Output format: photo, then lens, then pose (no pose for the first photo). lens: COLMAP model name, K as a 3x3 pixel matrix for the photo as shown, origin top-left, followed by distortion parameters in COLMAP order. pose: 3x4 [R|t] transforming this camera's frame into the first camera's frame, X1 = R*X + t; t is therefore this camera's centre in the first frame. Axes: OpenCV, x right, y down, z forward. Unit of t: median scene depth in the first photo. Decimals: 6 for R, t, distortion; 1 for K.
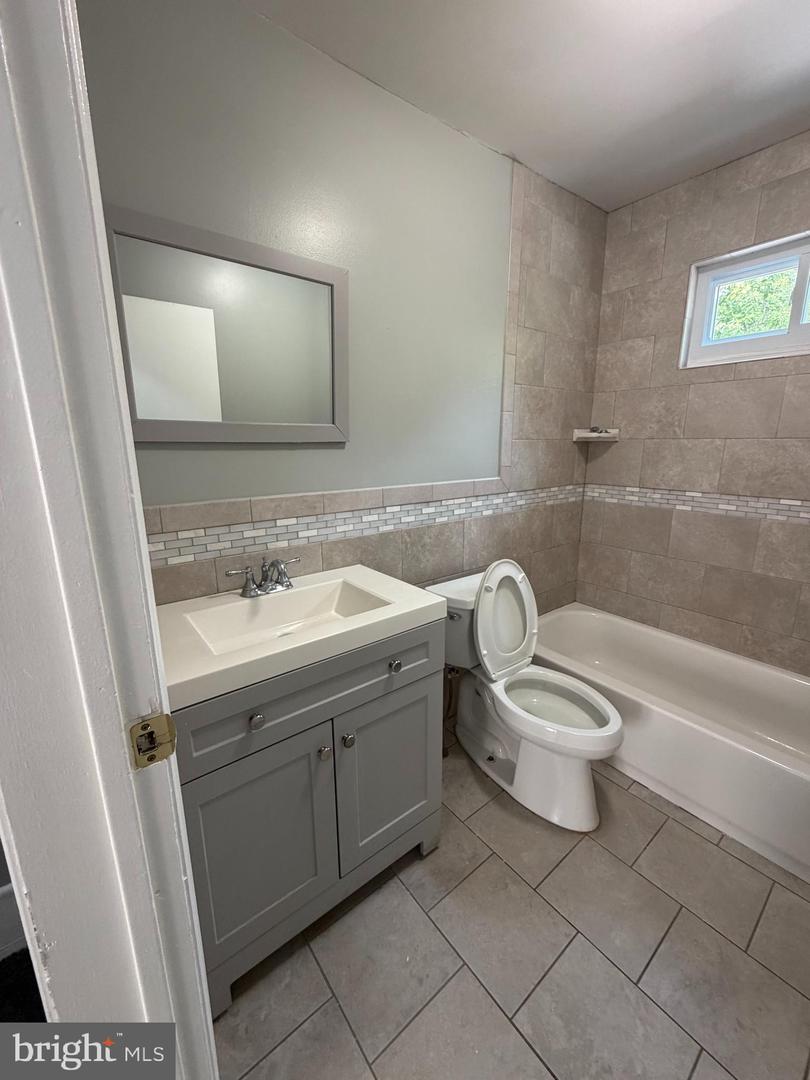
lens RADIAL K [[431.2, 0, 404.9], [0, 431.2, 538.9], [0, 0, 1]] dist [0.000327, 0.000393]
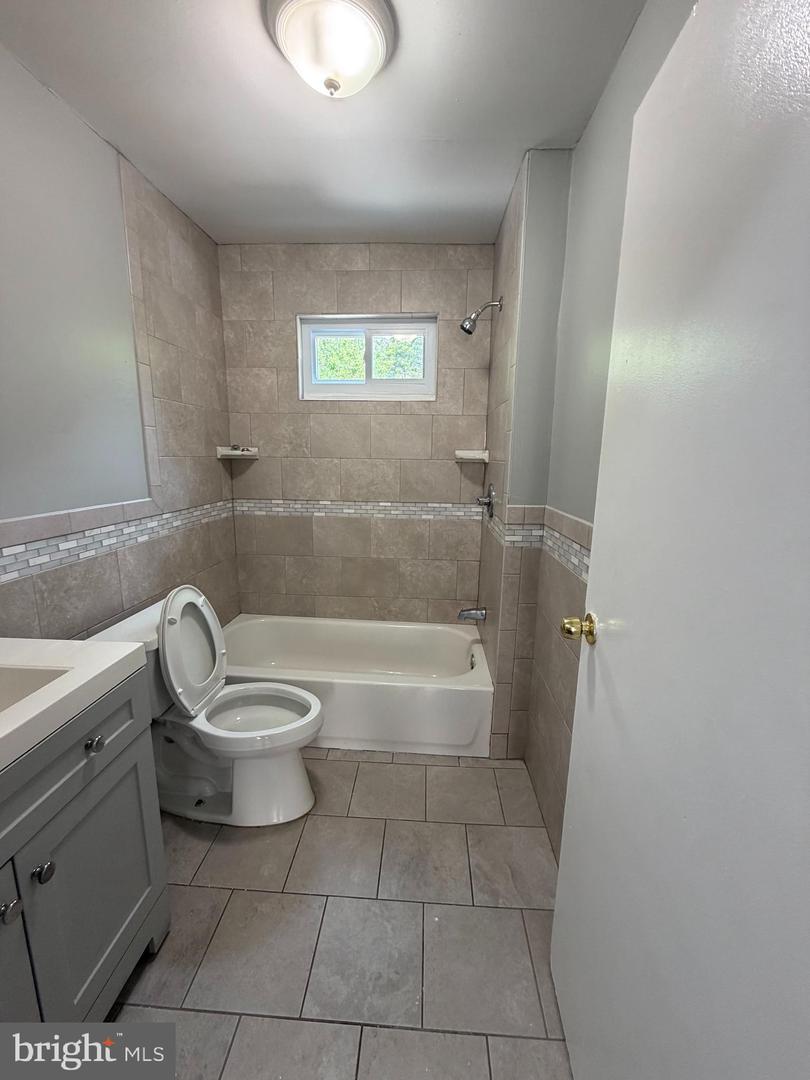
lens RADIAL K [[431.2, 0, 403.7], [0, 431.2, 539.9], [0, 0, 1]] dist [0.000327, 0.000393]
pose [[0.665701, -0.128815, 0.735016, -0.112871], [0.147792, 0.988236, 0.039339, -0.015286], [-0.731436, 0.082441, 0.676908, 0.010632]]
